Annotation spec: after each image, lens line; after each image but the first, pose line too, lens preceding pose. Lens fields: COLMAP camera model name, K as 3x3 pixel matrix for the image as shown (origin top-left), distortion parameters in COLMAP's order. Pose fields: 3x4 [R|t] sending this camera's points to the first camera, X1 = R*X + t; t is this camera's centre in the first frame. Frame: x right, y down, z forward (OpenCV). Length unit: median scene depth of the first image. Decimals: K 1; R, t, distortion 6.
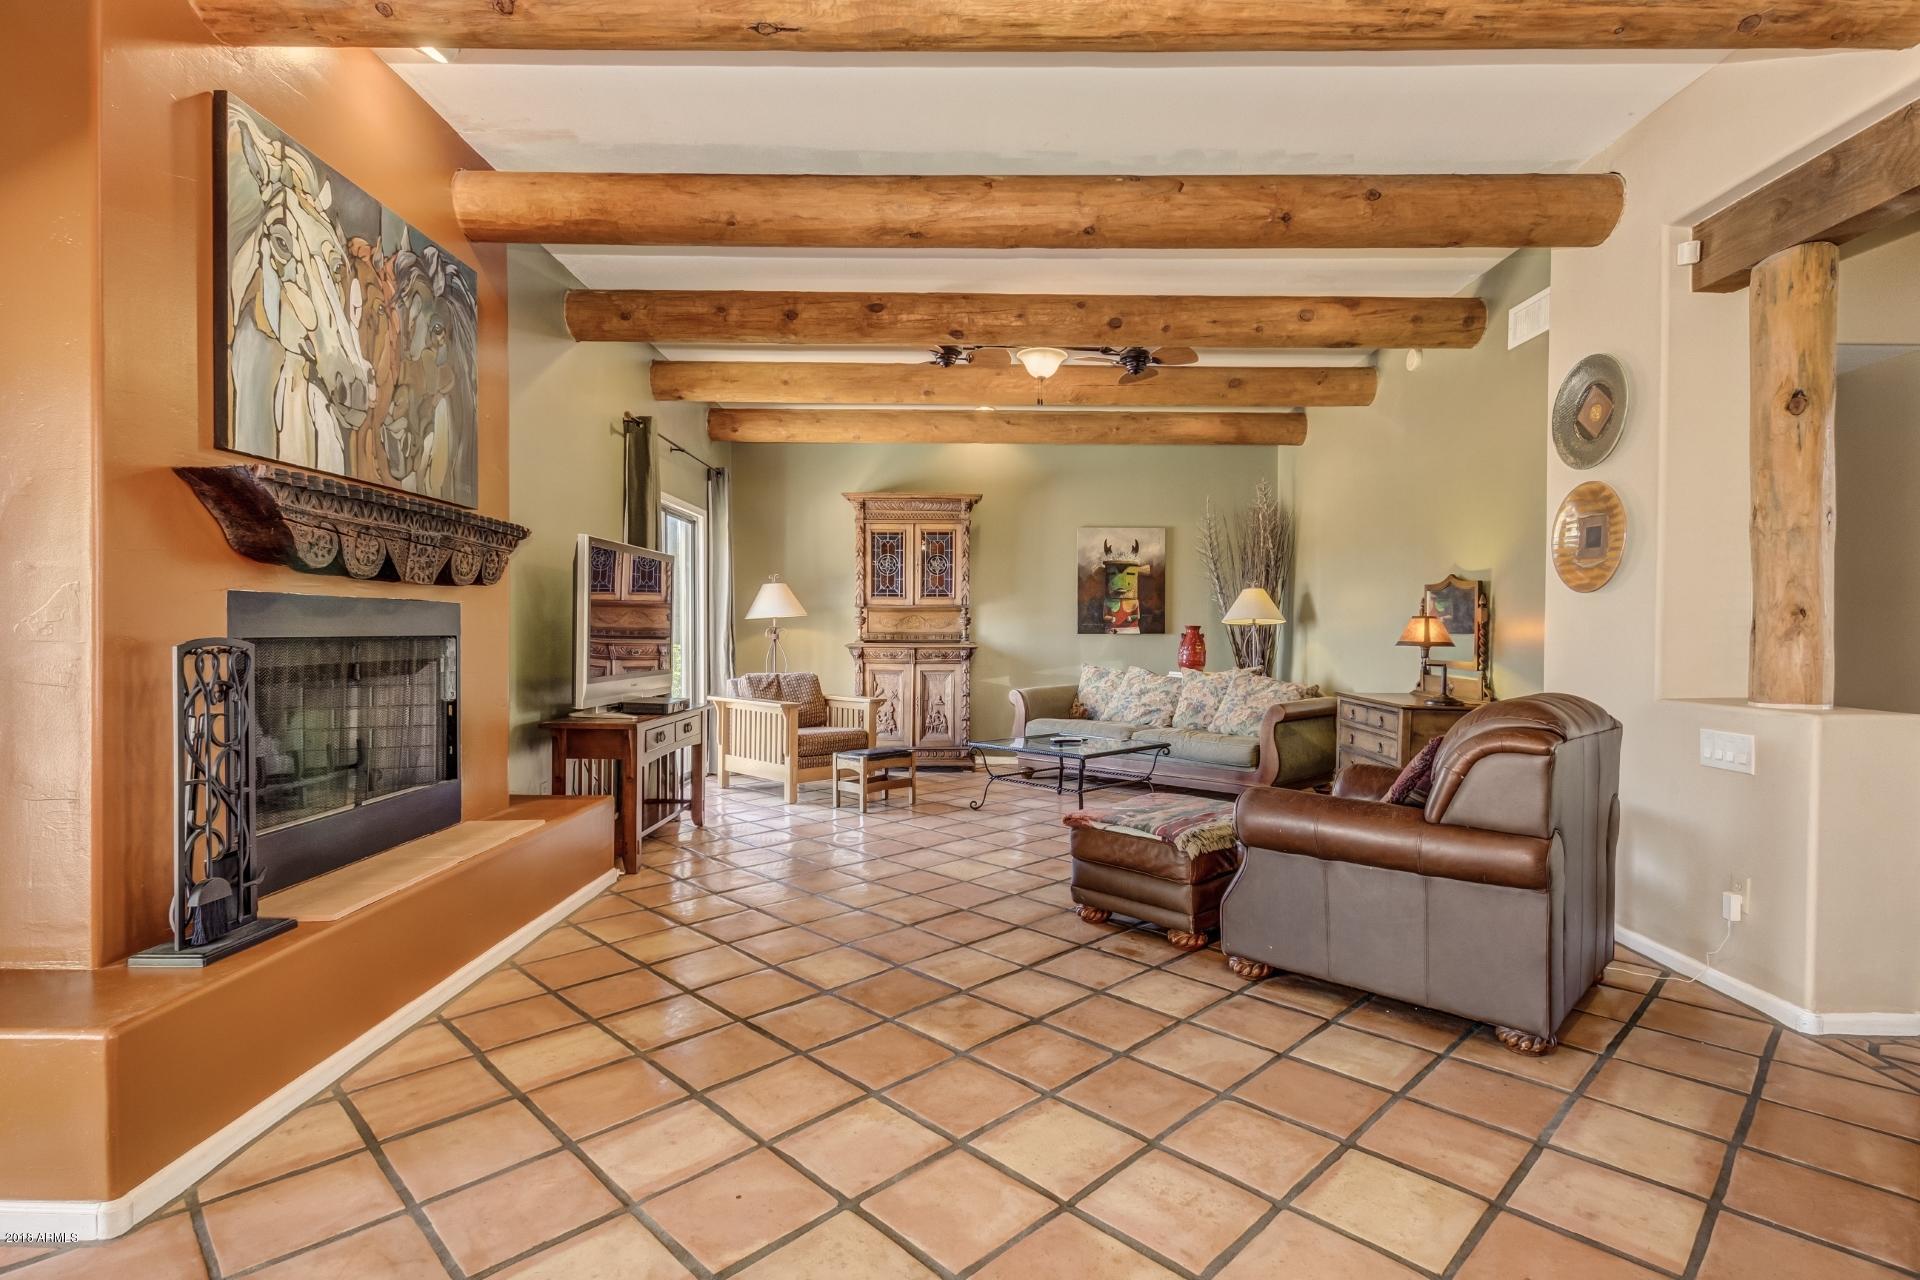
lens RADIAL K [[933.9, 0, 987.6], [0, 933.9, 639.8], [0, 0, 1]] dist [0.009957, 0.001361]
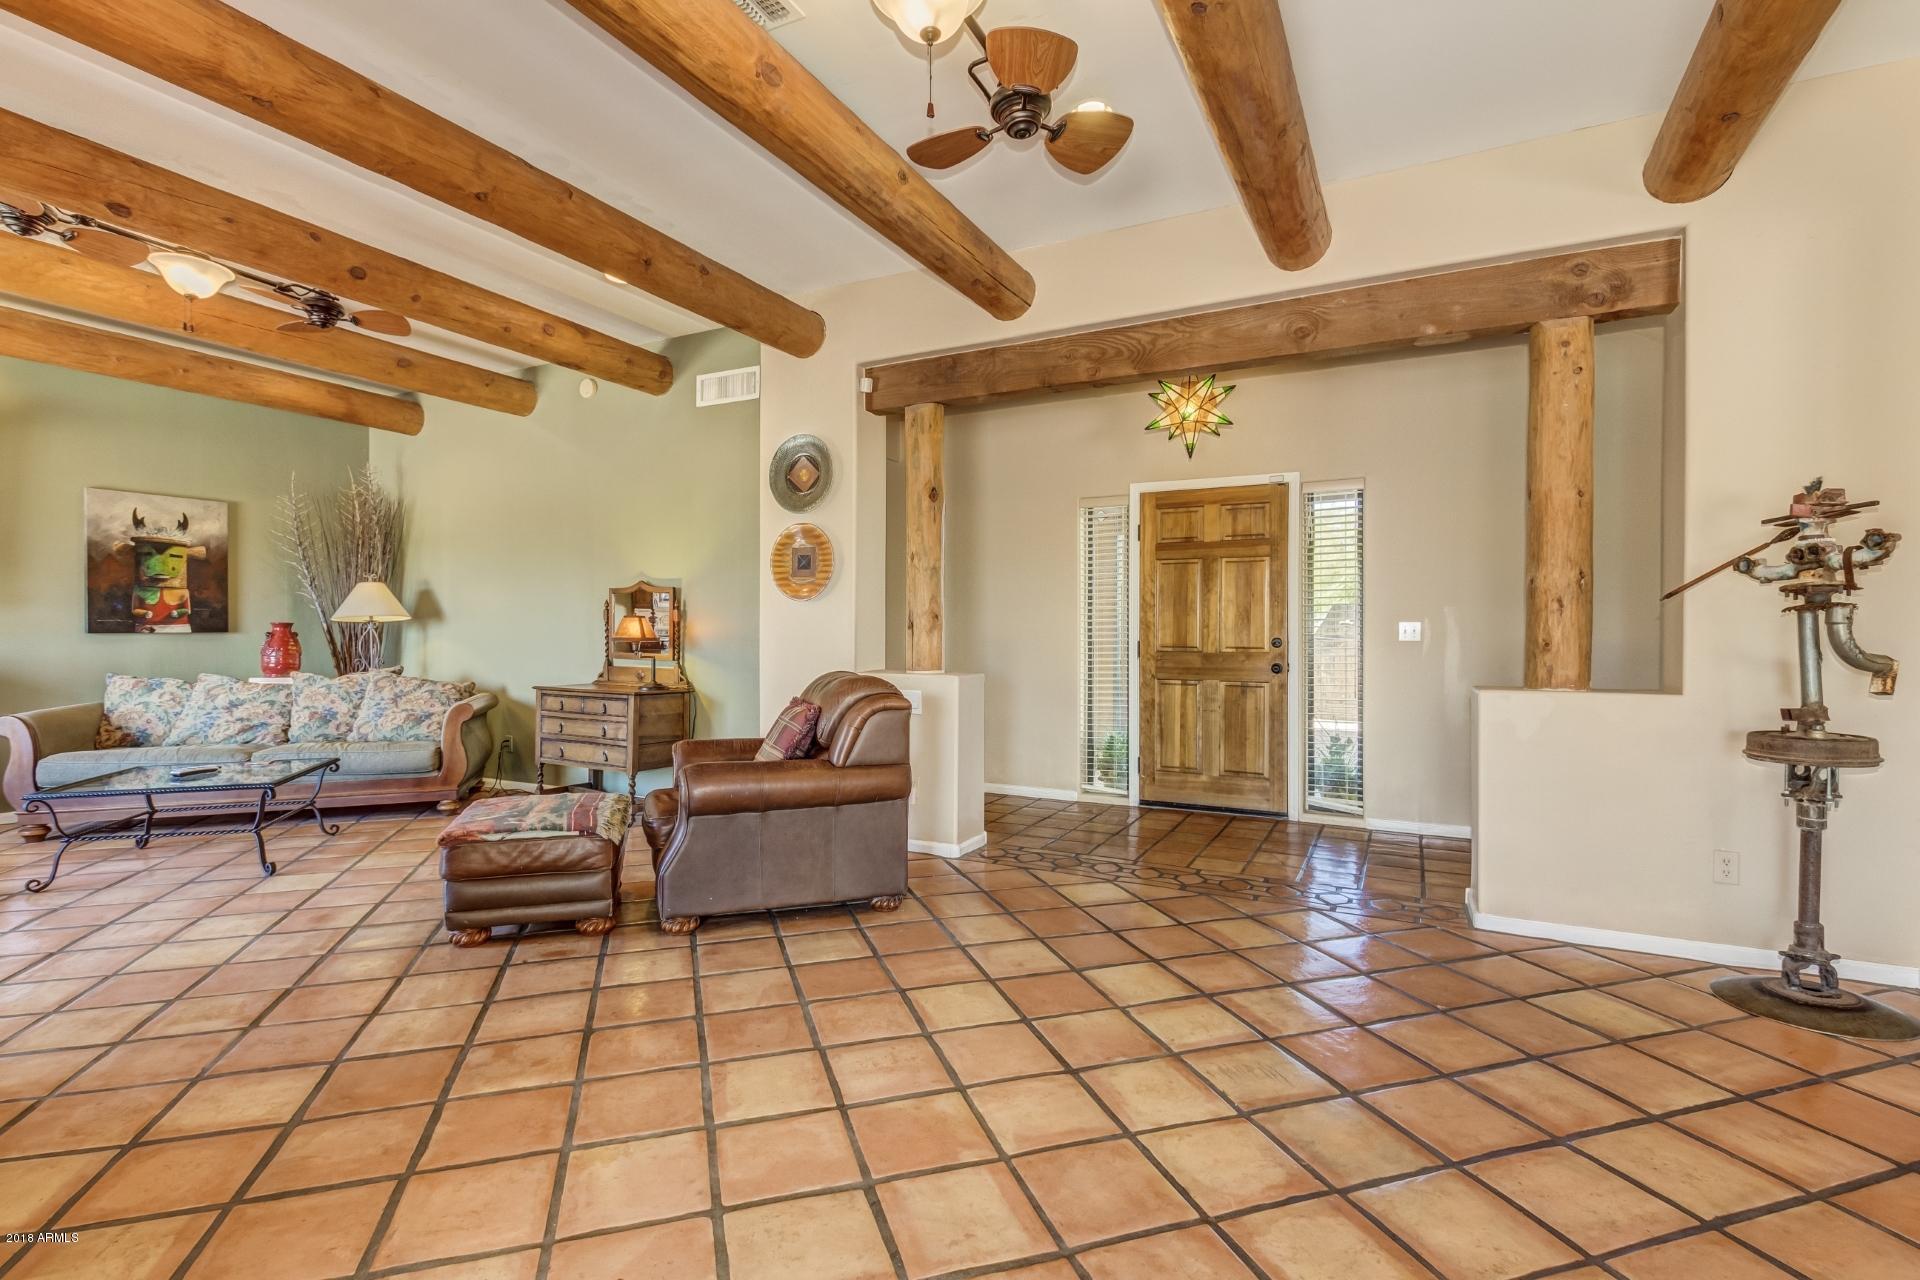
lens RADIAL K [[882.1, 0, 950.3], [0, 882.1, 634.2], [0, 0, 1]] dist [0.010115, -0.003135]
pose [[0.470058, -0.008746, 0.882592, -0.327857], [0.010564, 0.999935, 0.004282, -0.002345], [-0.882572, 0.007311, 0.470120, 0.131881]]
